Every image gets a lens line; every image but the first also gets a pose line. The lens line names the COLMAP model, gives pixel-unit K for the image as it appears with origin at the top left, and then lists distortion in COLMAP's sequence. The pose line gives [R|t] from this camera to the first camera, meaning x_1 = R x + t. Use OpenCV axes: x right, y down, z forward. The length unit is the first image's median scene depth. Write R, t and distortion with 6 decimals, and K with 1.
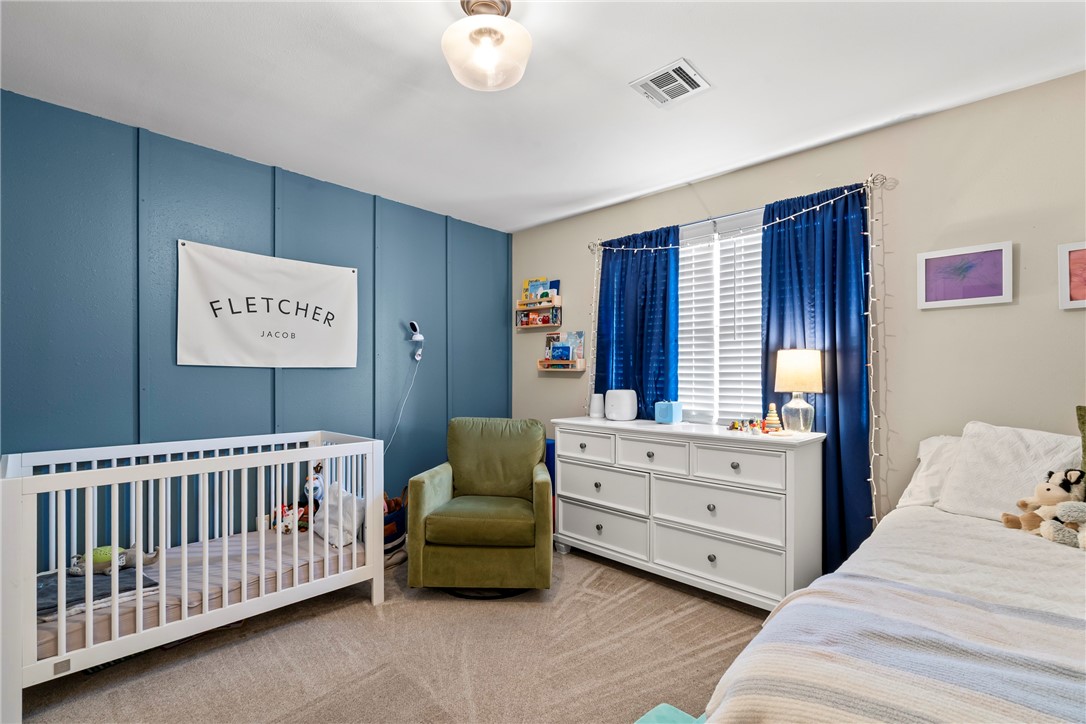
lens RADIAL K [[494.4, 0, 543.6], [0, 494.4, 372.3], [0, 0, 1]] dist [0.000085, 0.000375]
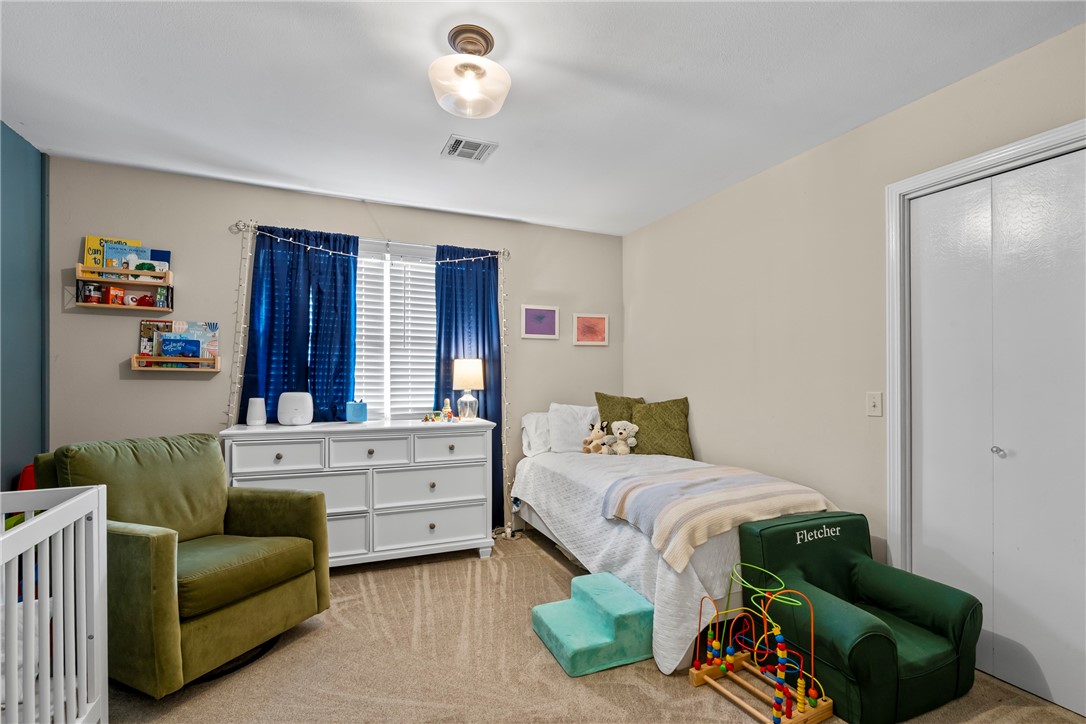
lens RADIAL K [[494.4, 0, 544.1], [0, 494.4, 368.4], [0, 0, 1]] dist [0.000085, 0.000375]
pose [[0.384191, 0.015718, 0.923120, -0.568831], [-0.009082, 0.999871, -0.013245, -0.002288], [-0.923209, -0.003295, 0.384285, 0.223137]]
